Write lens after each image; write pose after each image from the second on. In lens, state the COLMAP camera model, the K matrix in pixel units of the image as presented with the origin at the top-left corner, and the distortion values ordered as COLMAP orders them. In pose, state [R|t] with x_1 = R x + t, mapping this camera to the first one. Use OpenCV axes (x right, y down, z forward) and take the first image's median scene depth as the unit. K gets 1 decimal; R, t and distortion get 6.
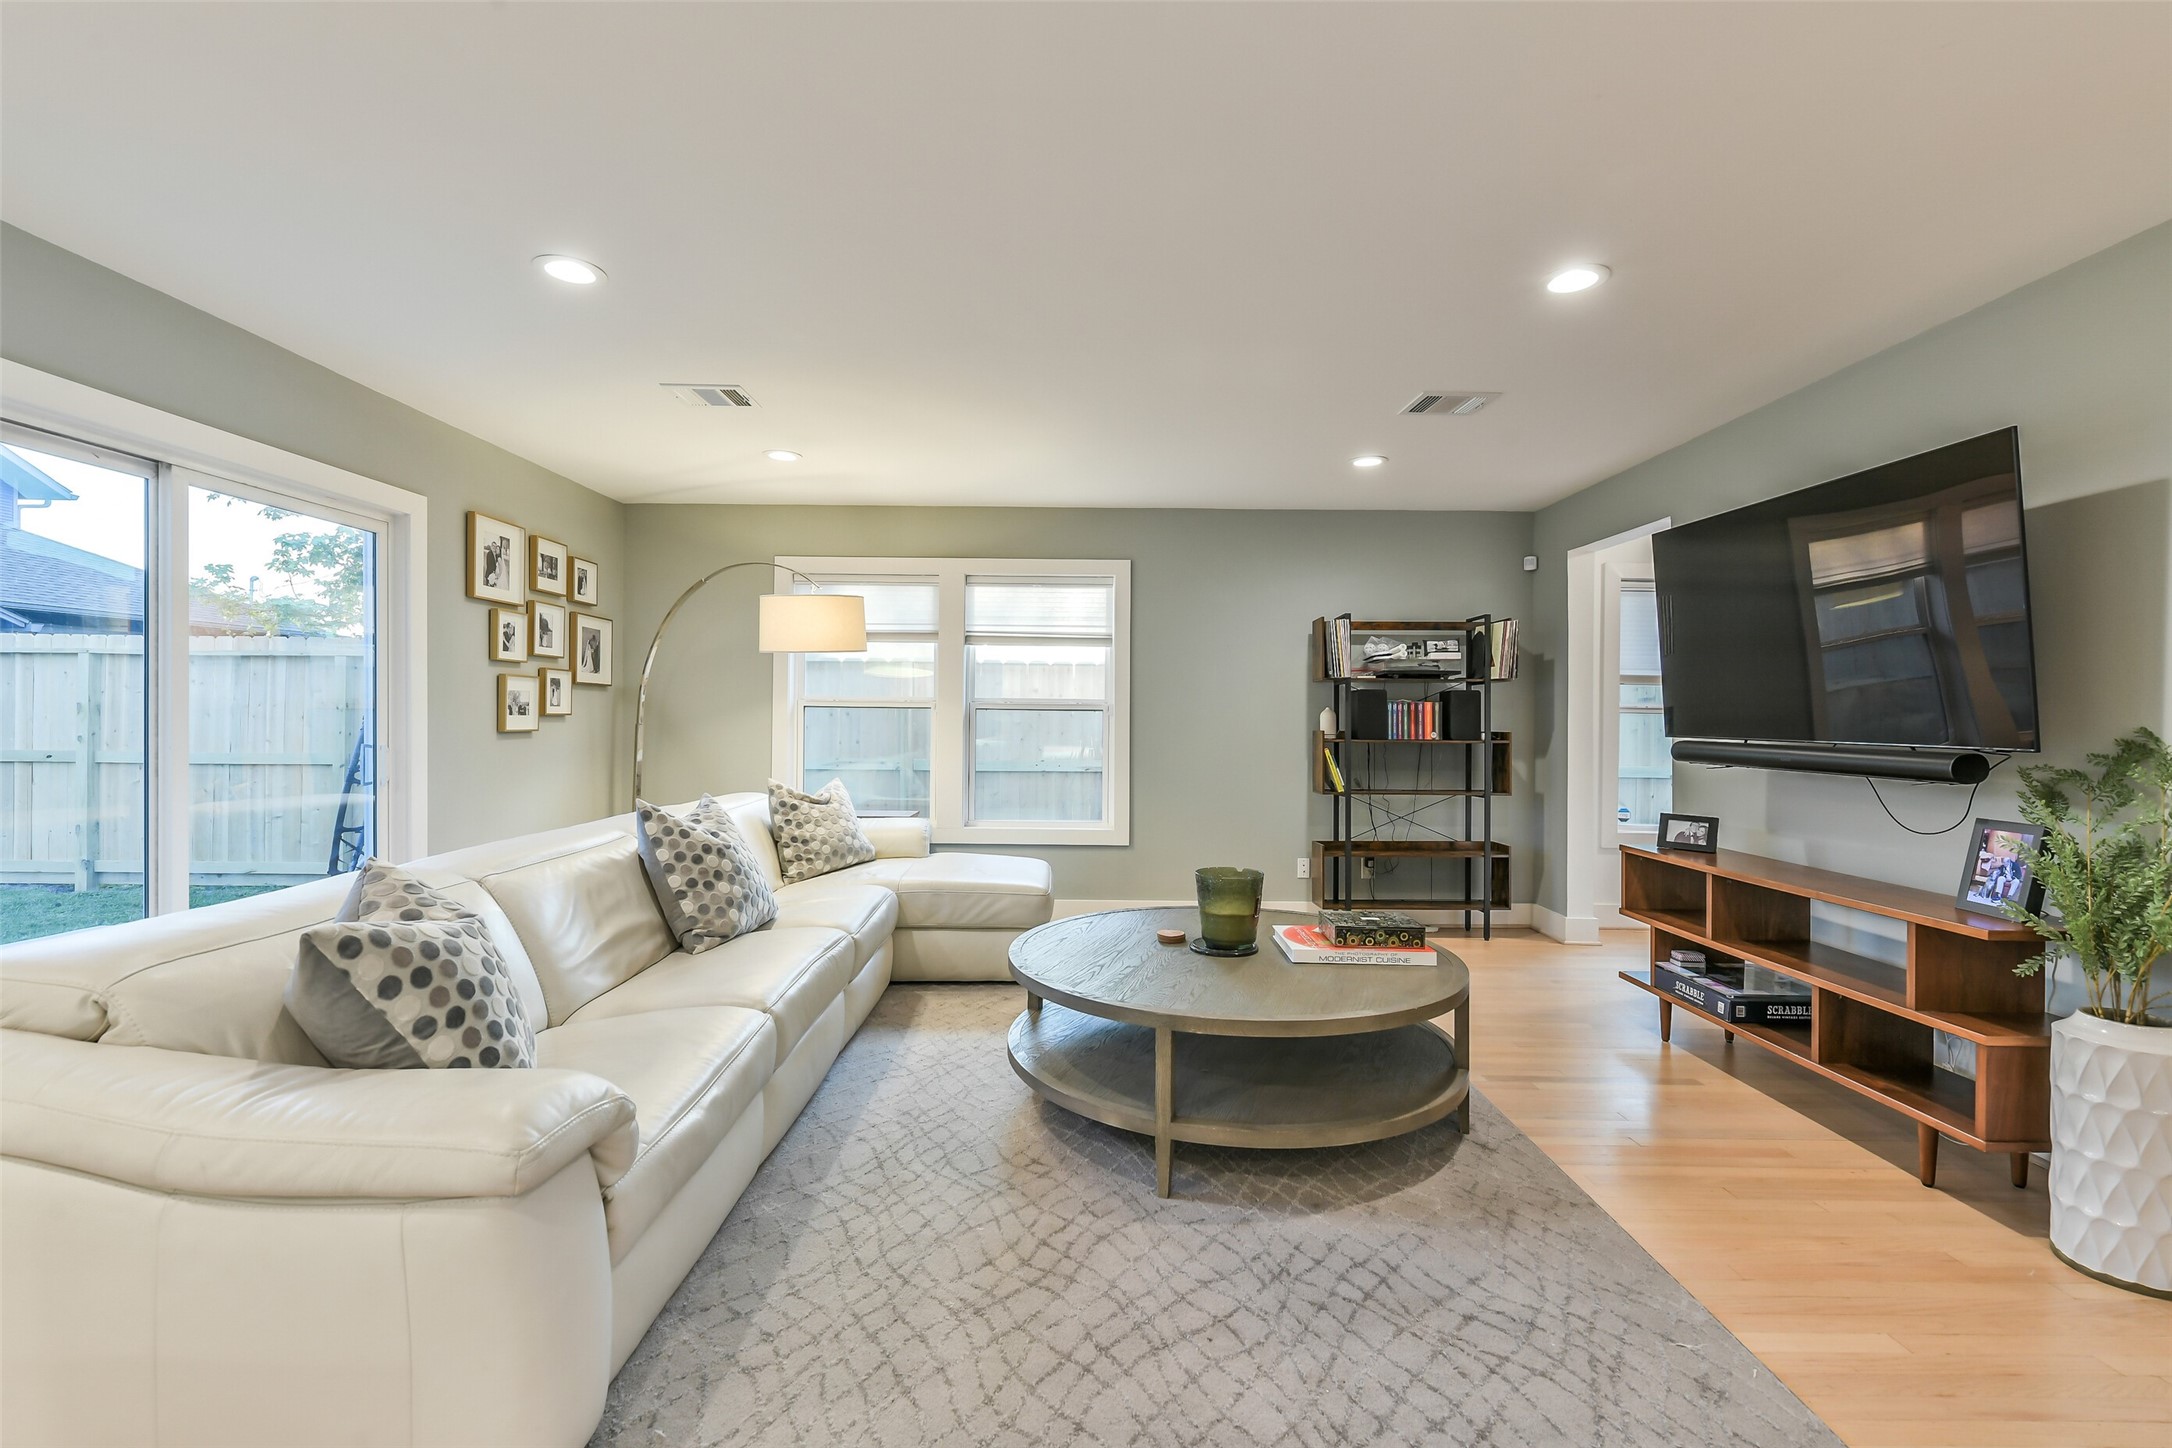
lens RADIAL K [[934.9, 0, 1089.9], [0, 934.9, 715.1], [0, 0, 1]] dist [0.004186, -0.003348]
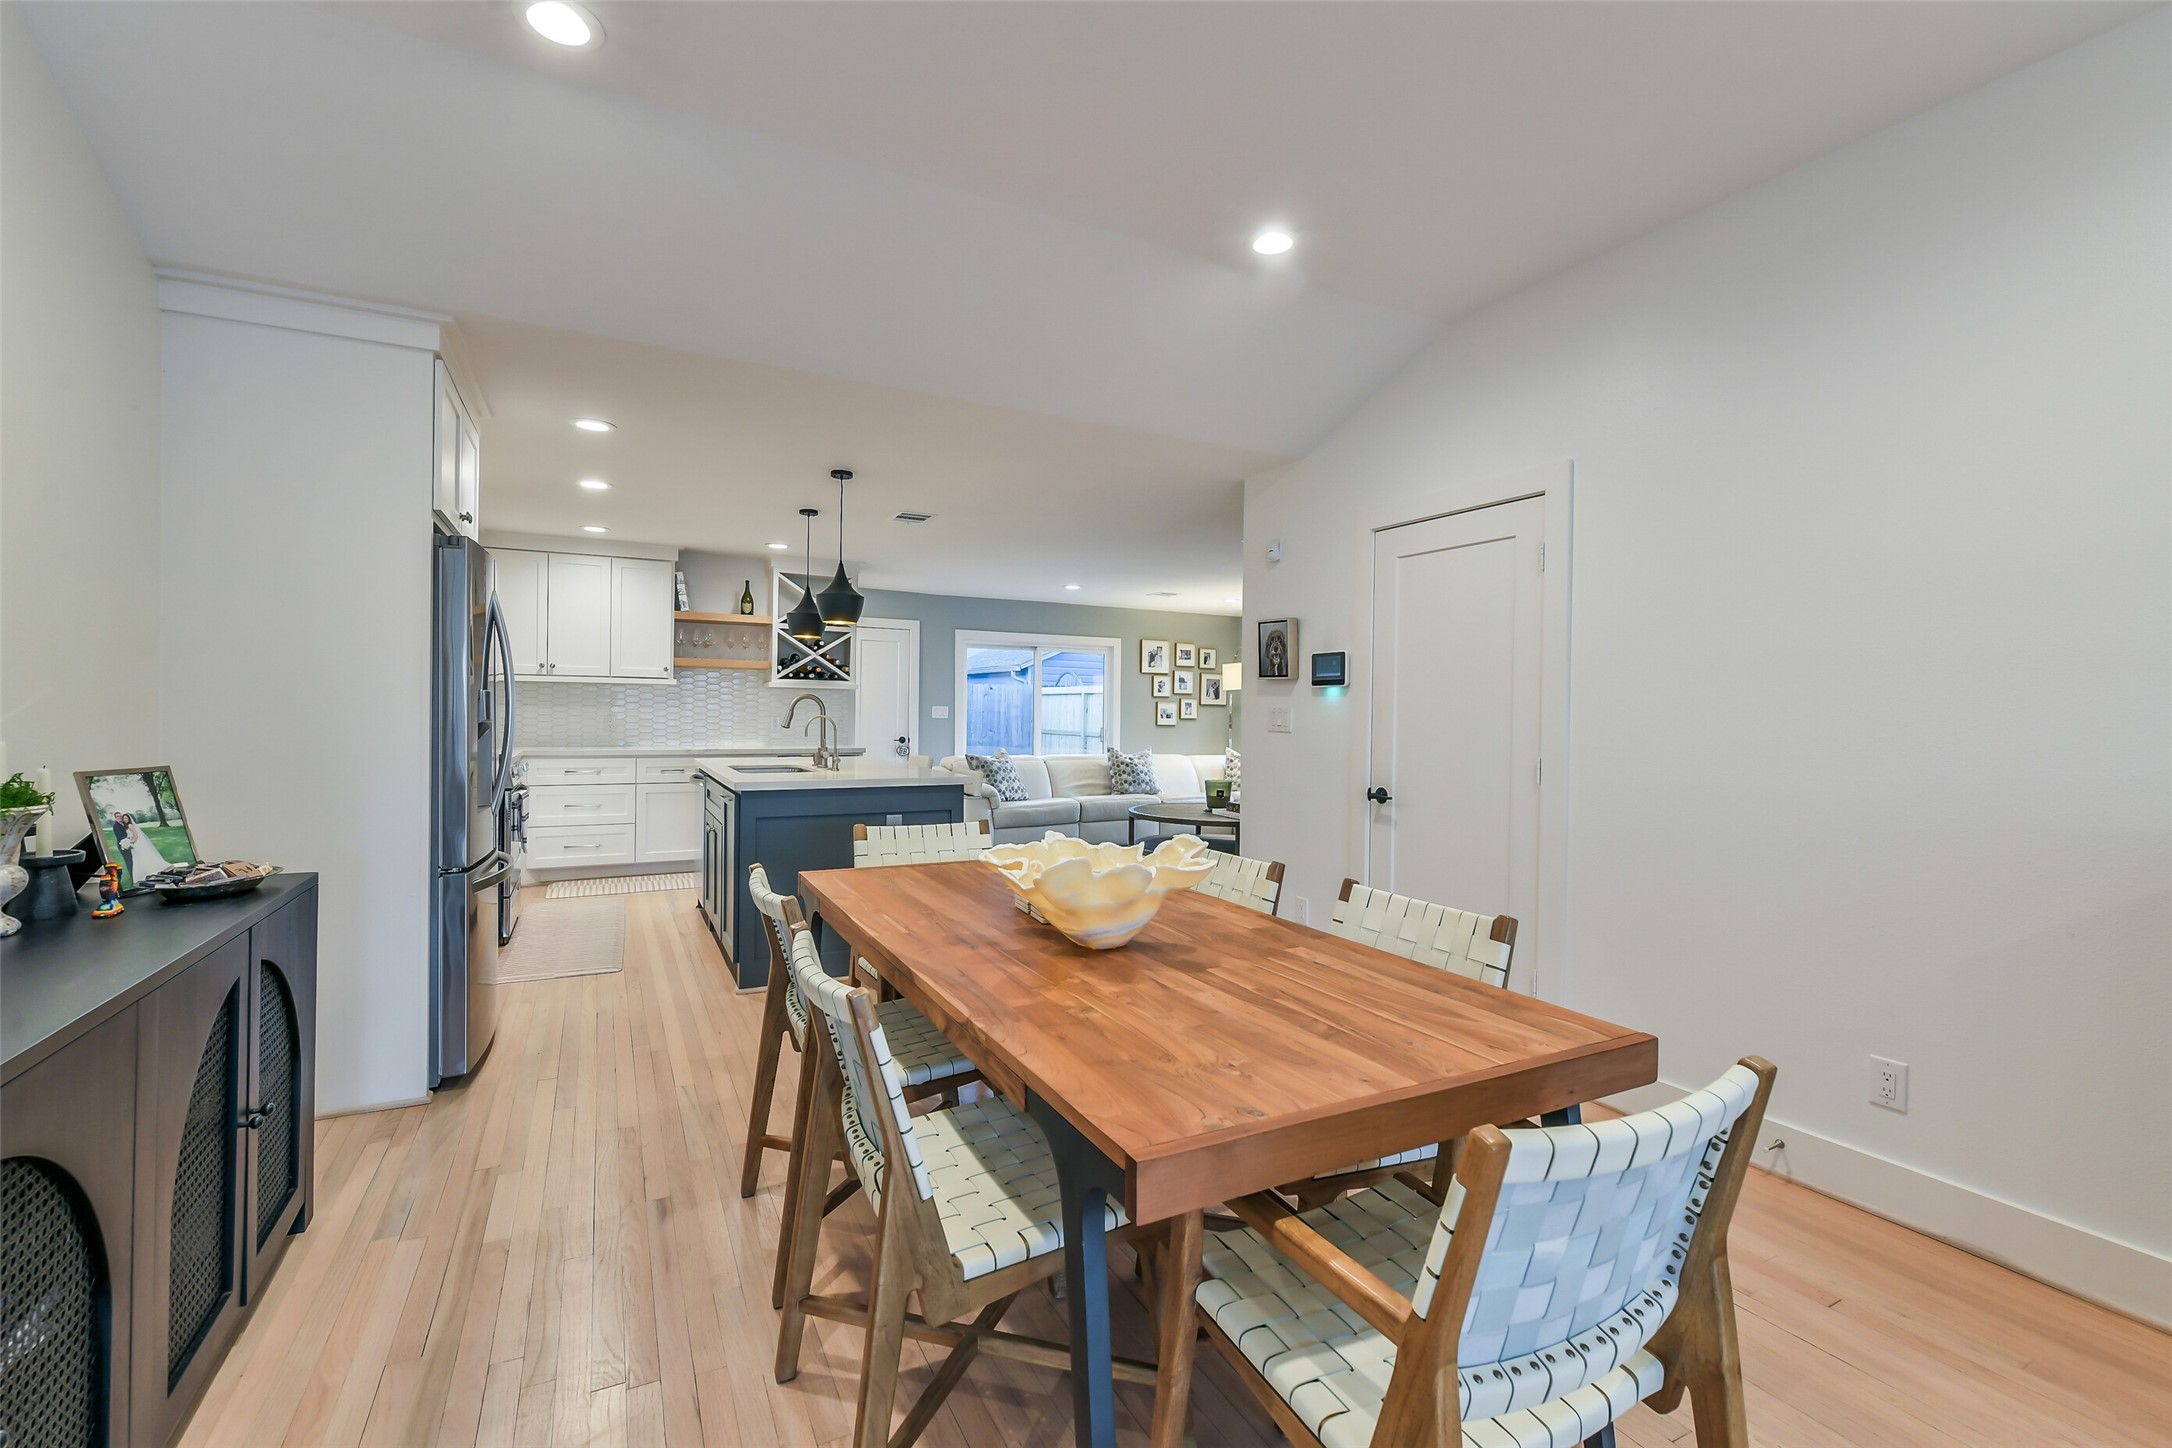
lens RADIAL K [[934.9, 0, 1086.6], [0, 934.9, 716.1], [0, 0, 1]] dist [0.004186, -0.003348]
pose [[0.460587, 0.000150, -0.887615, 1.499746], [-0.009994, 0.999937, -0.005017, 0.008770], [0.887558, 0.011182, 0.460560, -0.314585]]
